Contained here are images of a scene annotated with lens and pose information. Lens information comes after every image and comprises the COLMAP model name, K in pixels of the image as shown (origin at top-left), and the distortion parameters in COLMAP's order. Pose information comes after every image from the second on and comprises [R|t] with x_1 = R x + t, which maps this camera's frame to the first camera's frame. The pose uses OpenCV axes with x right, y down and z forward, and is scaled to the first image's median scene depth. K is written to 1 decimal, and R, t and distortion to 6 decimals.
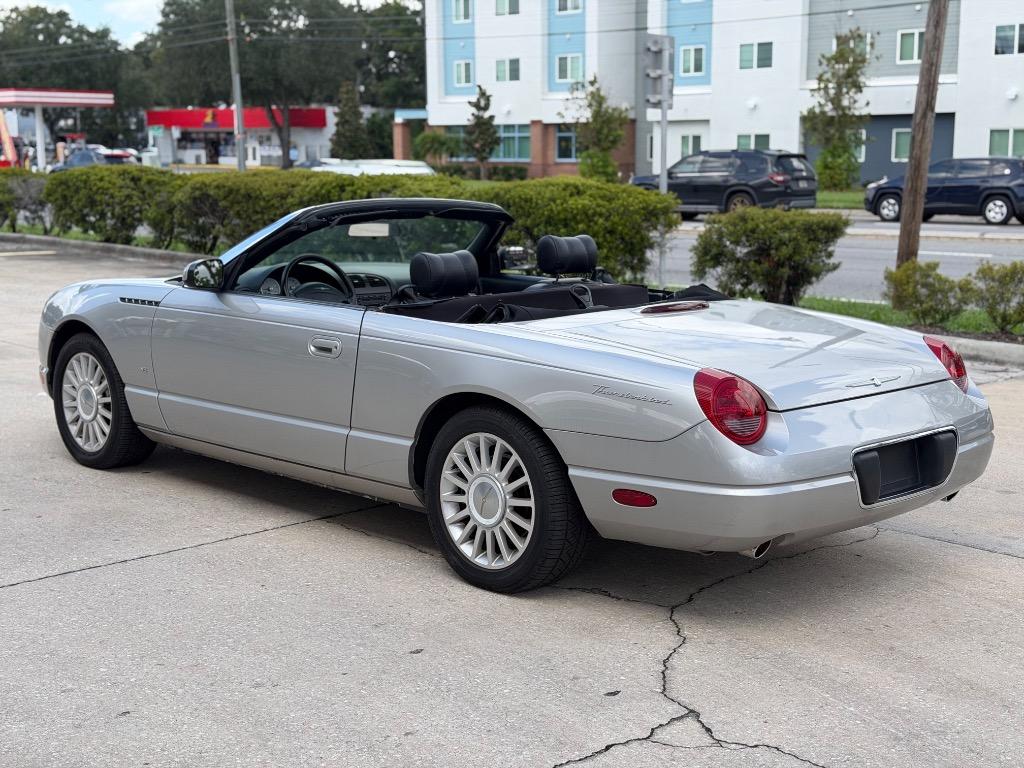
lens RADIAL K [[1418.9, 0, 515.5], [0, 1418.9, 383.5], [0, 0, 1]] dist [0.108381, 0.000000]
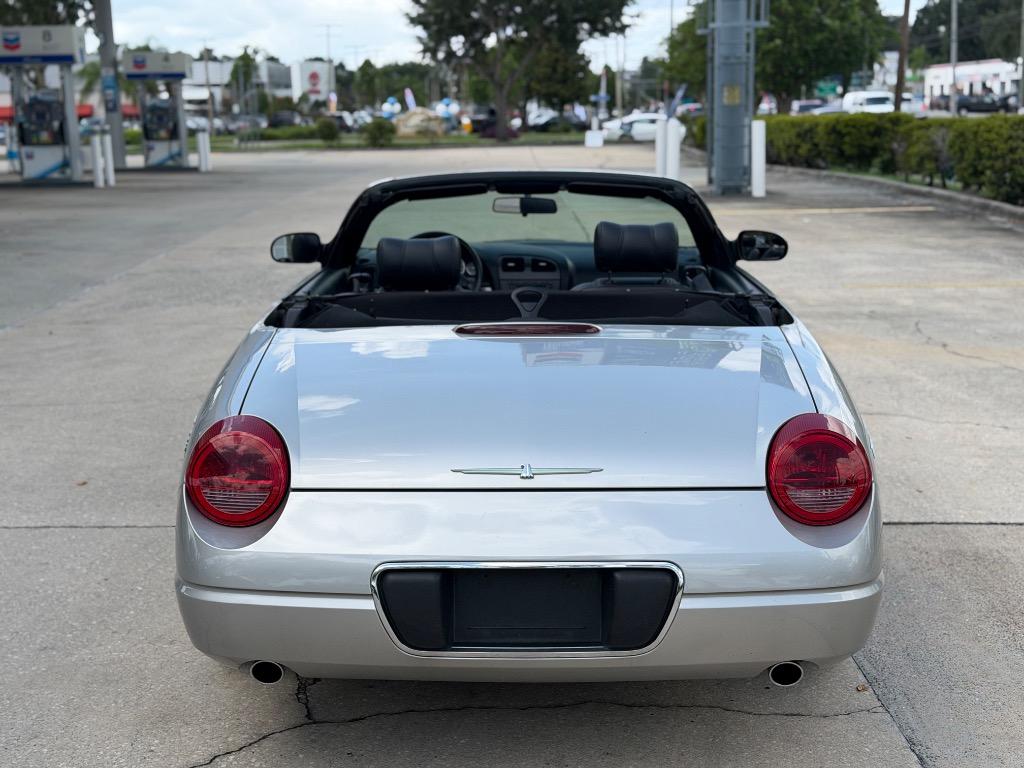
lens RADIAL K [[1418.9, 0, 504.6], [0, 1418.9, 392.5], [0, 0, 1]] dist [0.108381, 0.000000]
pose [[0.702898, 0.125175, -0.700190, 0.223606], [-0.095494, 0.992088, 0.081495, -0.028674], [0.704851, 0.009581, 0.709290, 0.170722]]
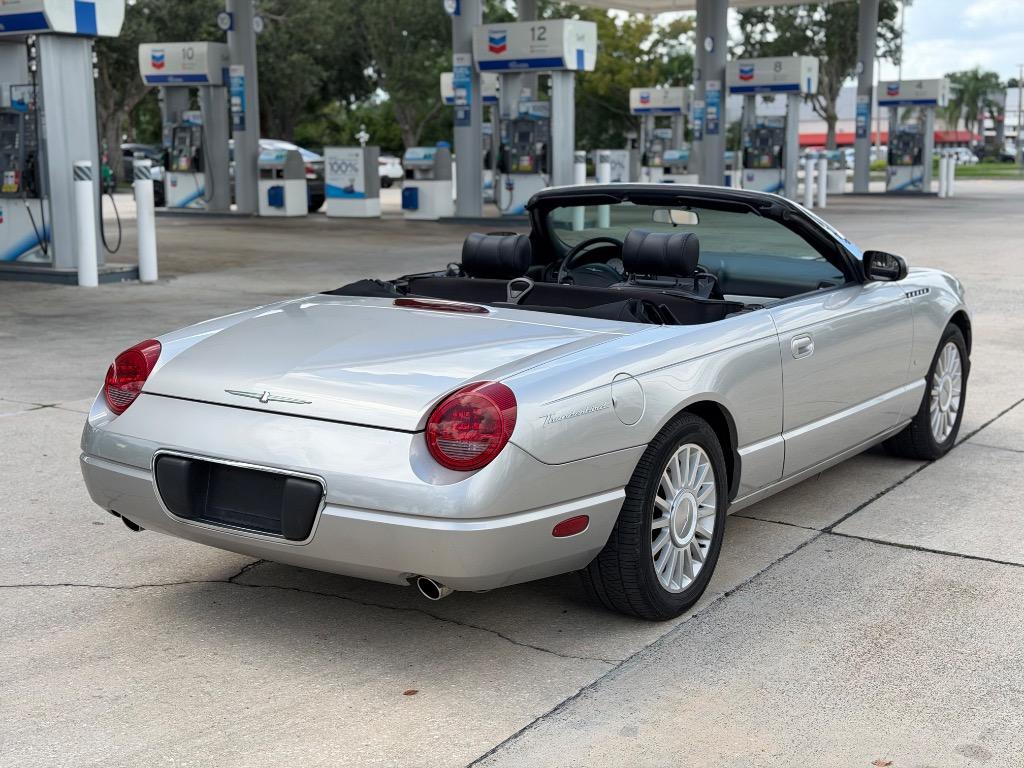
lens RADIAL K [[1418.9, 0, 511.7], [0, 1418.9, 390.3], [0, 0, 1]] dist [0.108381, 0.000000]
pose [[0.217545, 0.166203, -0.961796, 0.356050], [-0.157542, 0.978454, 0.133448, -0.045934], [0.963252, 0.122493, 0.239042, 0.300676]]
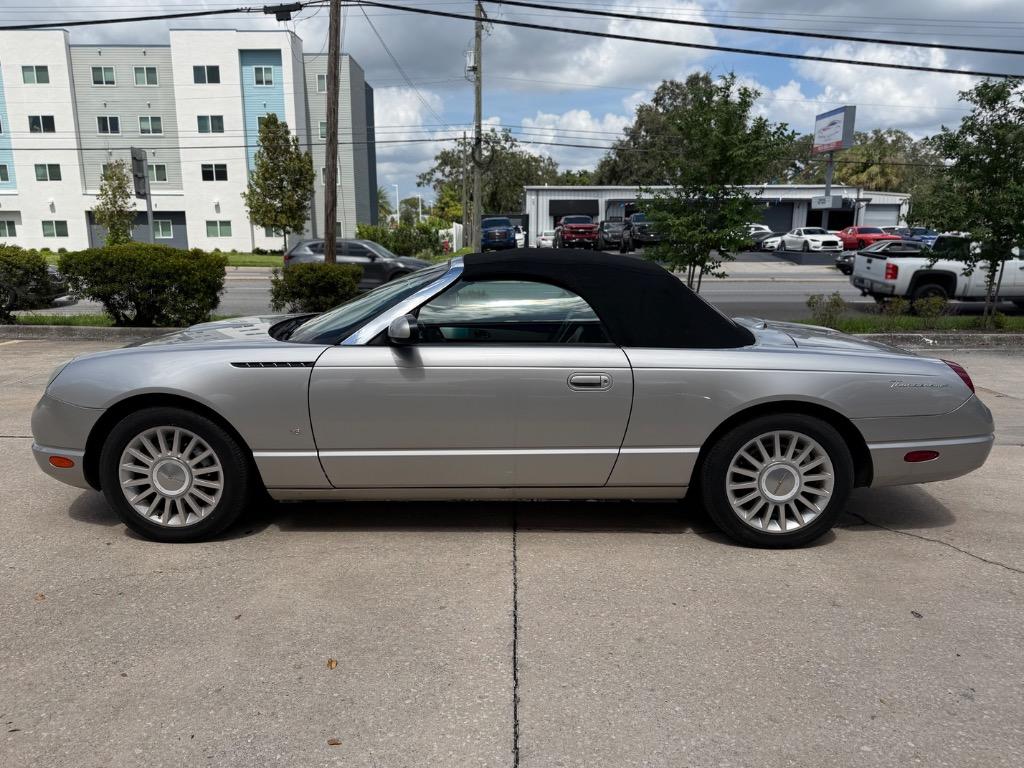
lens RADIAL K [[714.1, 0, 510.3], [0, 714.1, 383.6], [0, 0, 1]] dist [0.015770, -0.016897]
pose [[0.717329, -0.141480, 0.682218, -0.208734], [0.110049, 0.989882, 0.089571, -0.030438], [-0.687988, 0.010825, 0.725641, 0.228907]]
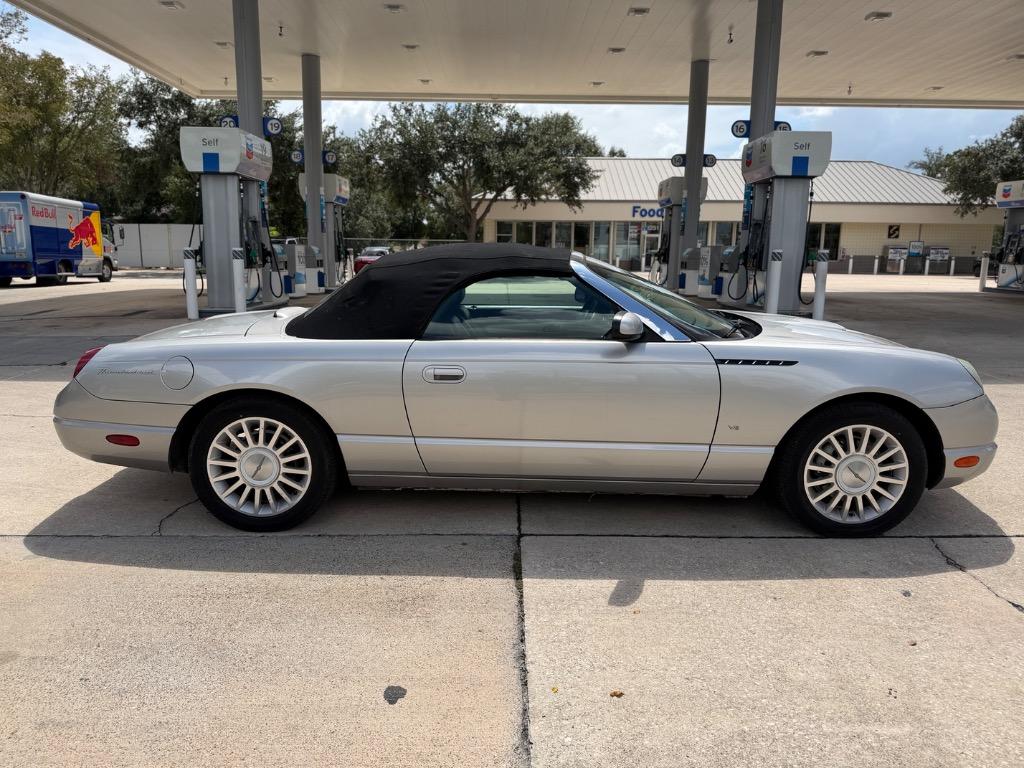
lens RADIAL K [[720.3, 0, 510.0], [0, 720.3, 388.4], [0, 0, 1]] dist [0.029571, -0.040842]
pose [[-0.701637, 0.131320, -0.700329, 0.176599], [-0.125932, 0.944543, 0.303281, -0.084958], [0.701318, 0.300987, -0.646189, 0.602117]]
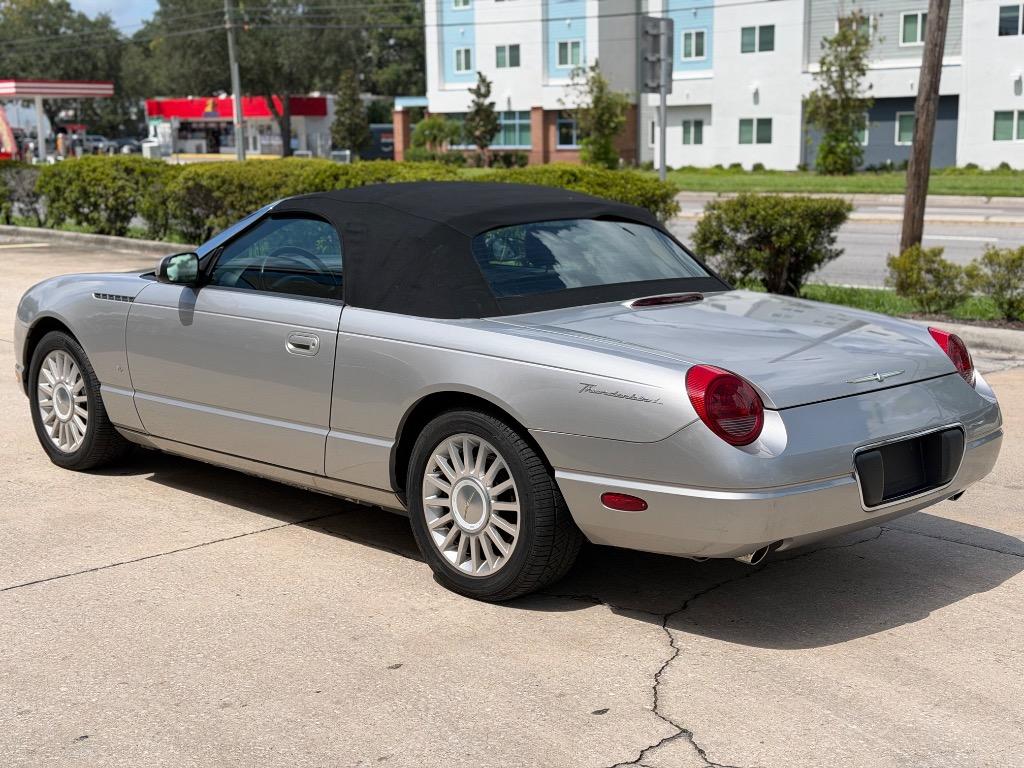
lens RADIAL K [[1418.9, 0, 512.1], [0, 1418.9, 387.9], [0, 0, 1]] dist [0.108381, 0.000000]
pose [[0.999953, -0.008194, -0.005263, 0.004310], [0.008256, 0.999897, 0.011738, -0.002280], [0.005166, -0.011781, 0.999917, 0.015248]]
